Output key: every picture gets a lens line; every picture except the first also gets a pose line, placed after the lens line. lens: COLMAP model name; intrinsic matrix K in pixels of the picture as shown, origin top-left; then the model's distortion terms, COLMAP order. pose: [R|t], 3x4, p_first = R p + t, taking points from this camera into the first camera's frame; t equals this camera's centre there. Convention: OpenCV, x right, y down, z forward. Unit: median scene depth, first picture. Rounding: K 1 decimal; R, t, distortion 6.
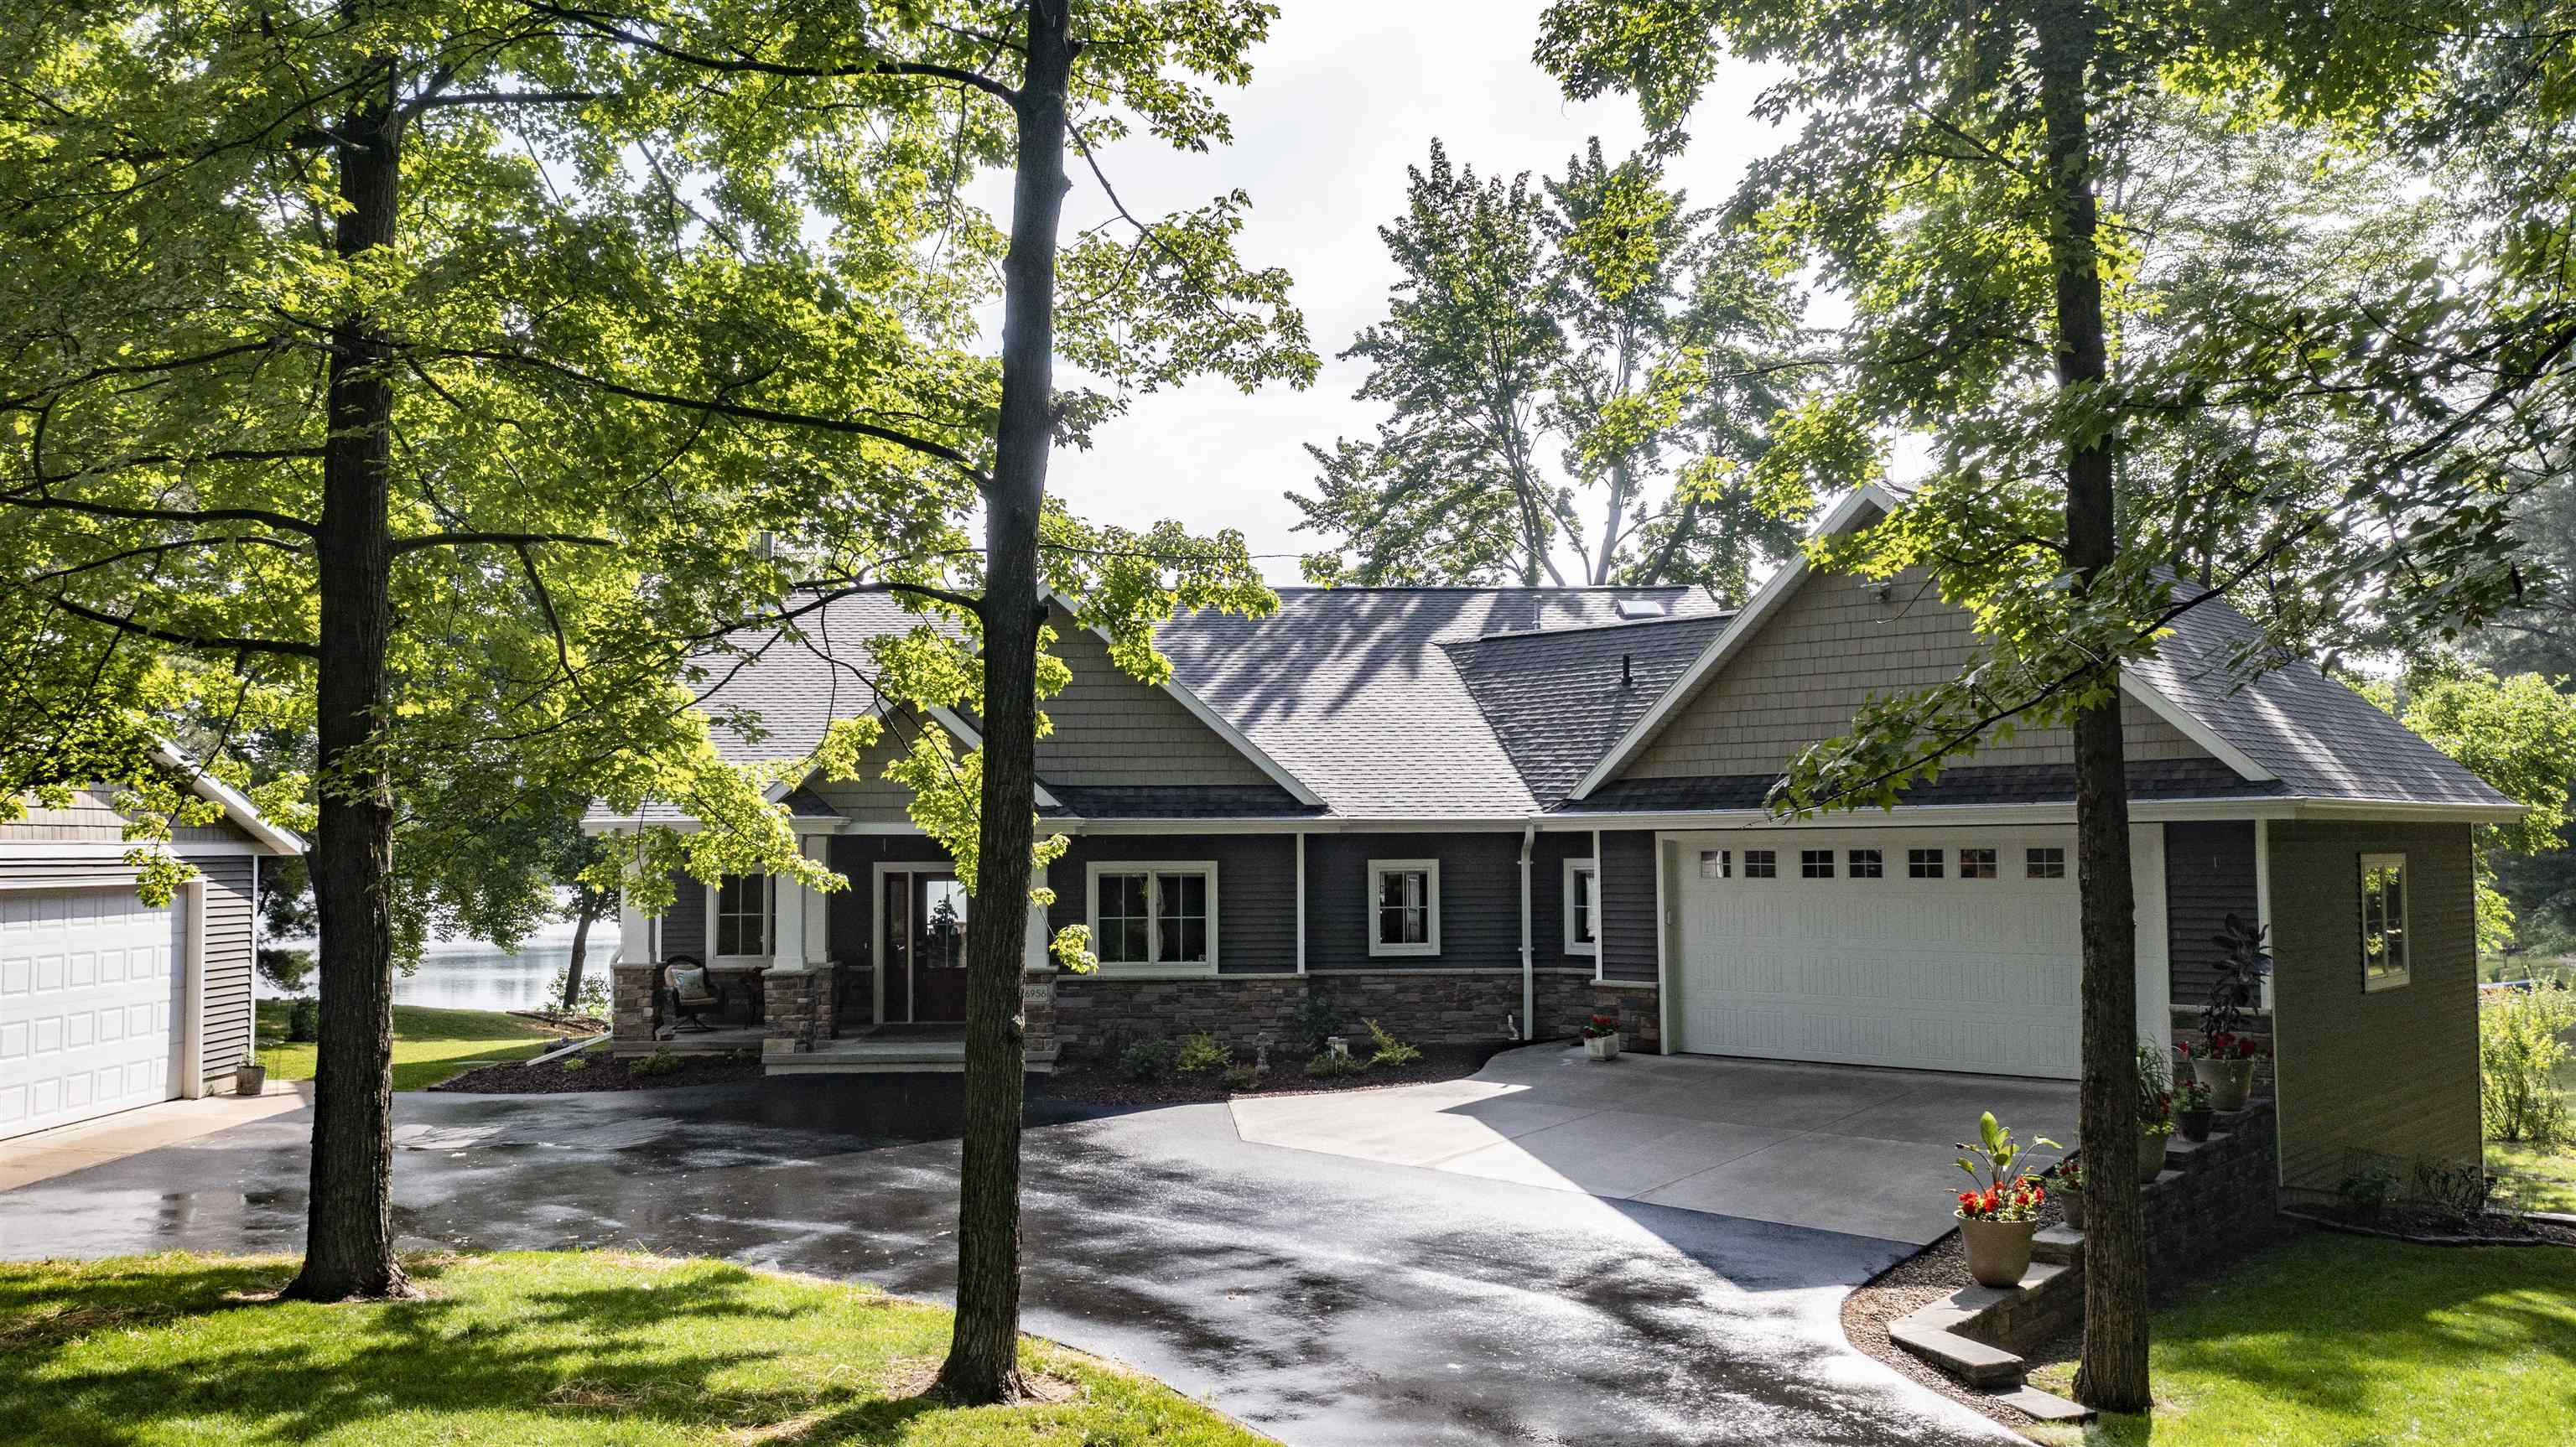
lens RADIAL K [[2034.5, 0, 1293.4], [0, 2034.5, 744.8], [0, 0, 1]] dist [-0.009034, 0.004766]
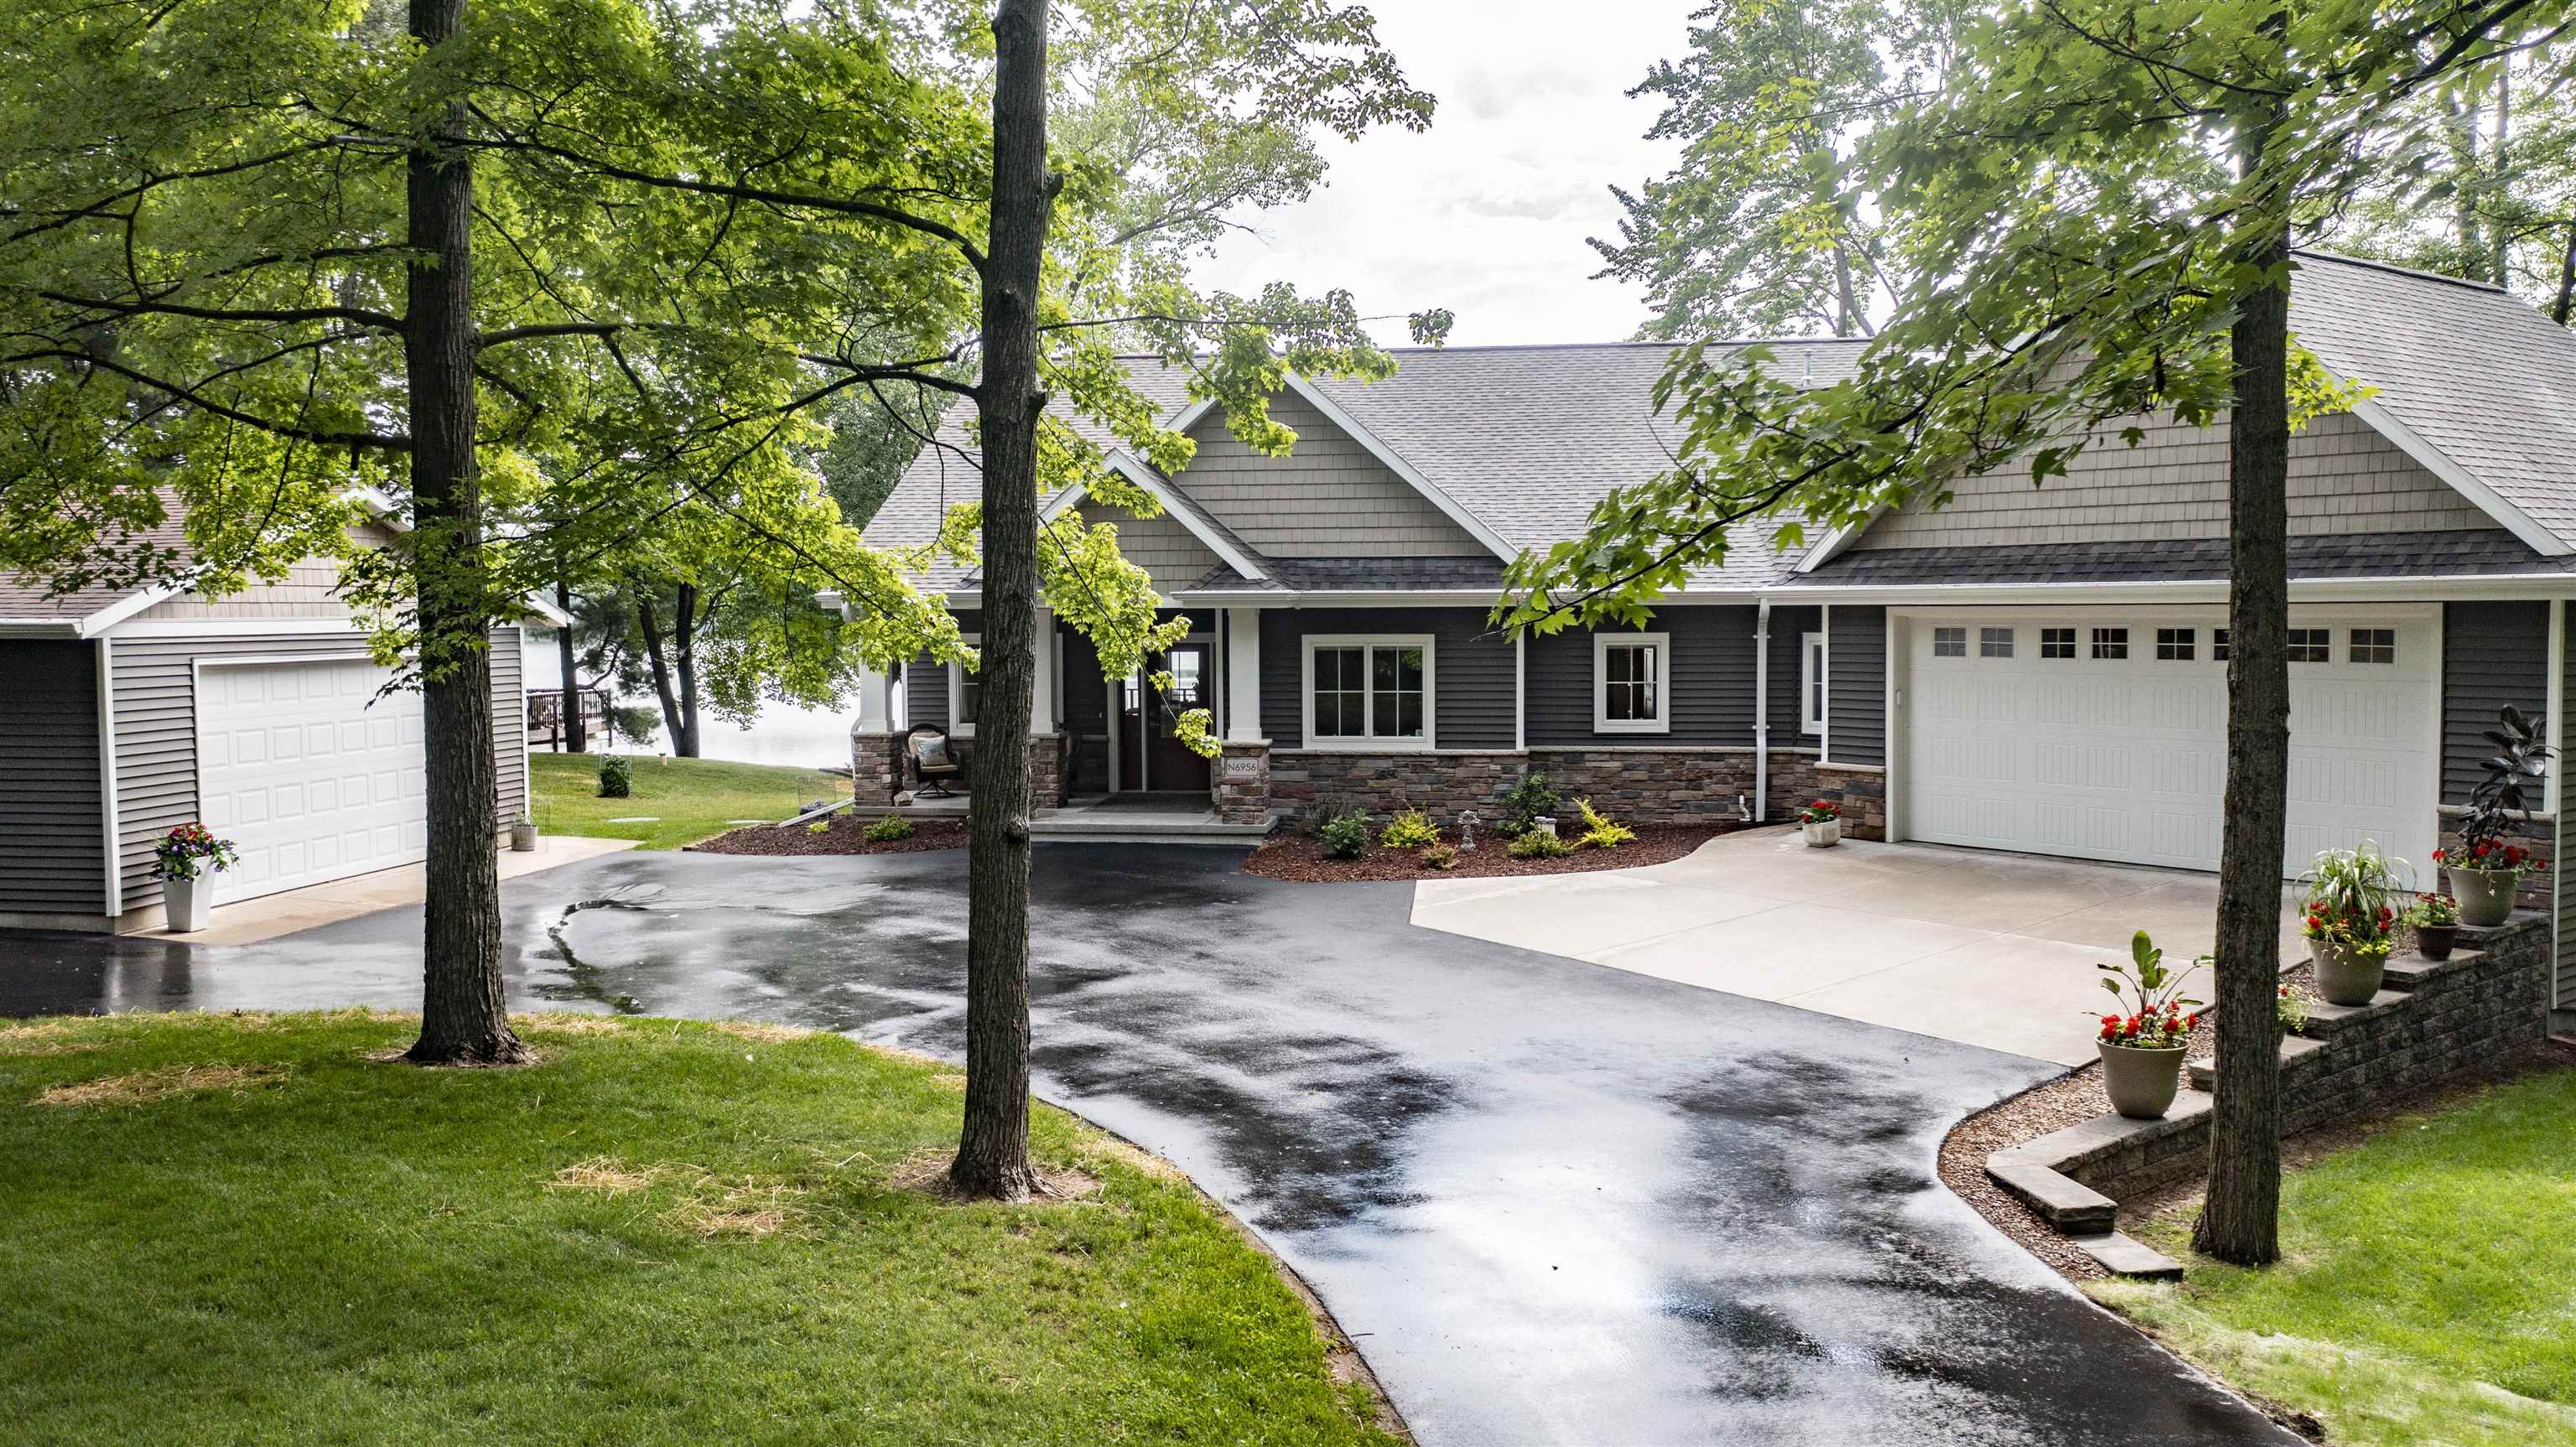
lens RADIAL K [[2038.6, 0, 1288.0], [0, 2038.6, 723.5], [0, 0, 1]] dist [-0.018977, 0.016927]
pose [[0.983419, 0.011235, -0.180997, 0.069169], [0.008724, 0.993993, 0.109099, -0.007473], [0.181135, -0.108869, 0.977414, 0.025955]]
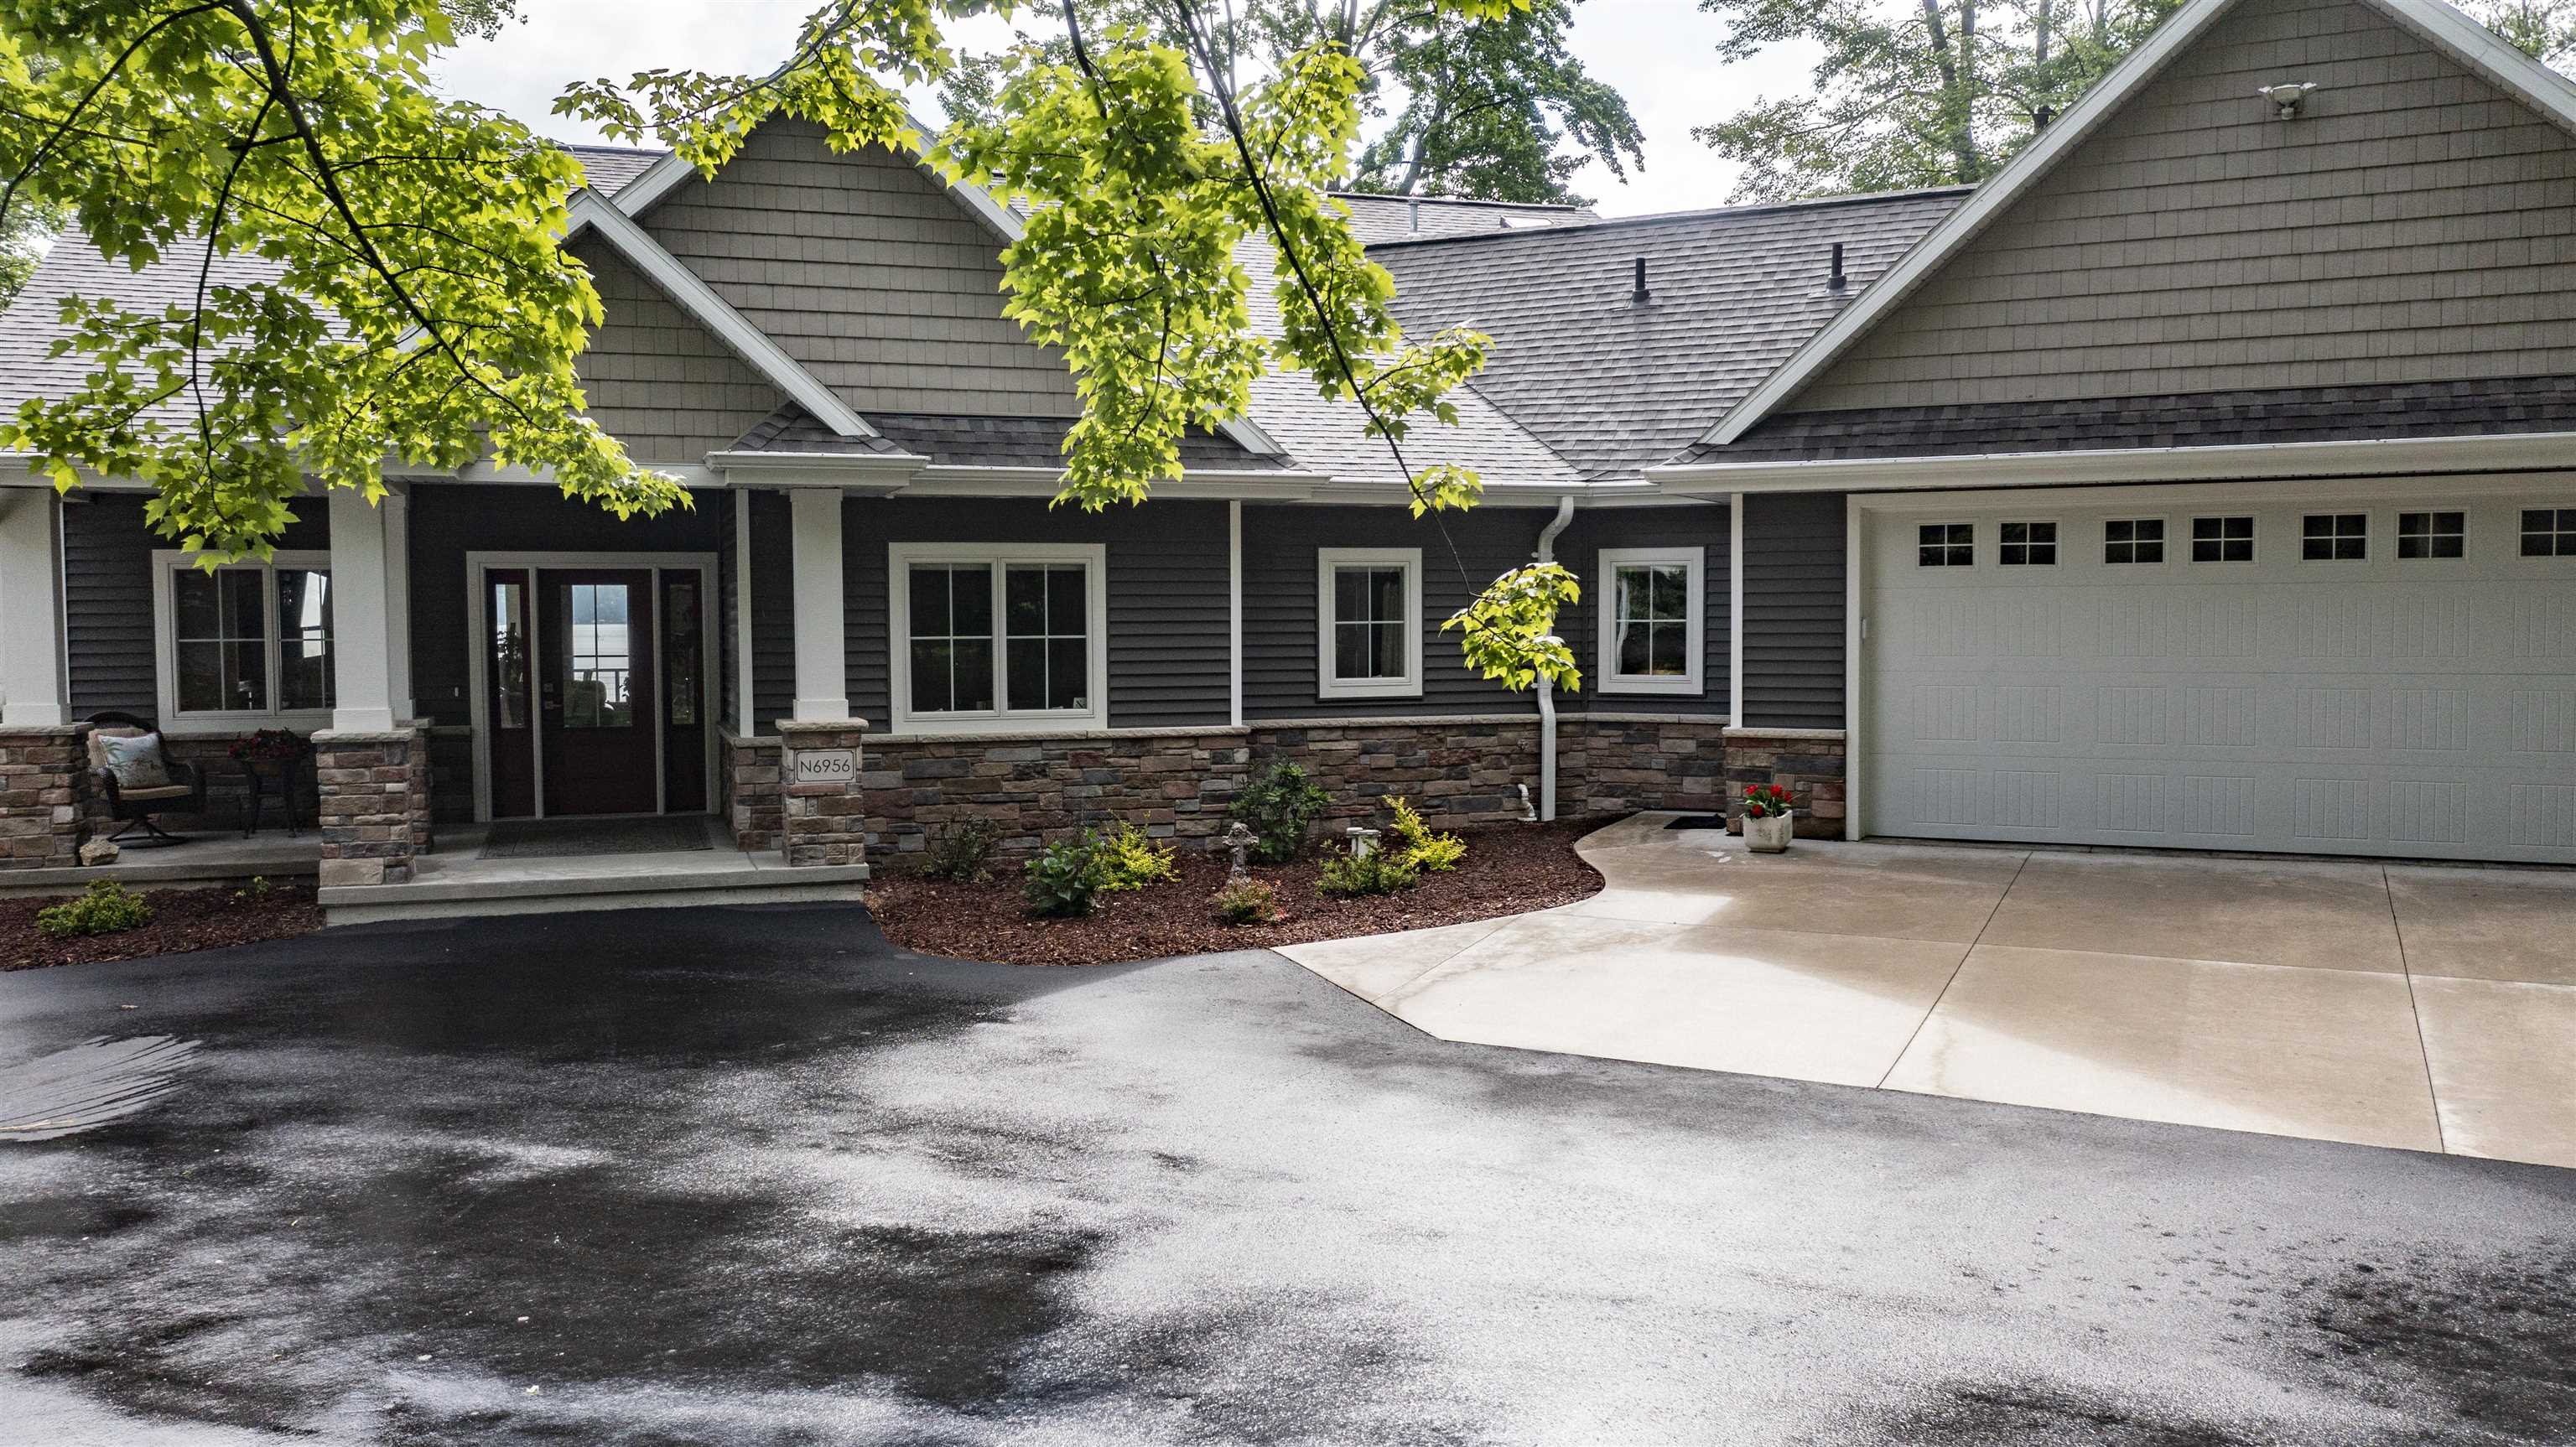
lens RADIAL K [[2038.6, 0, 1288.0], [0, 2038.6, 723.5], [0, 0, 1]] dist [-0.018977, 0.016927]
pose [[0.960556, -0.013950, 0.277736, -0.150461], [-0.015295, 0.994579, 0.102856, 0.045708], [-0.277665, -0.103047, 0.955135, 0.386414]]
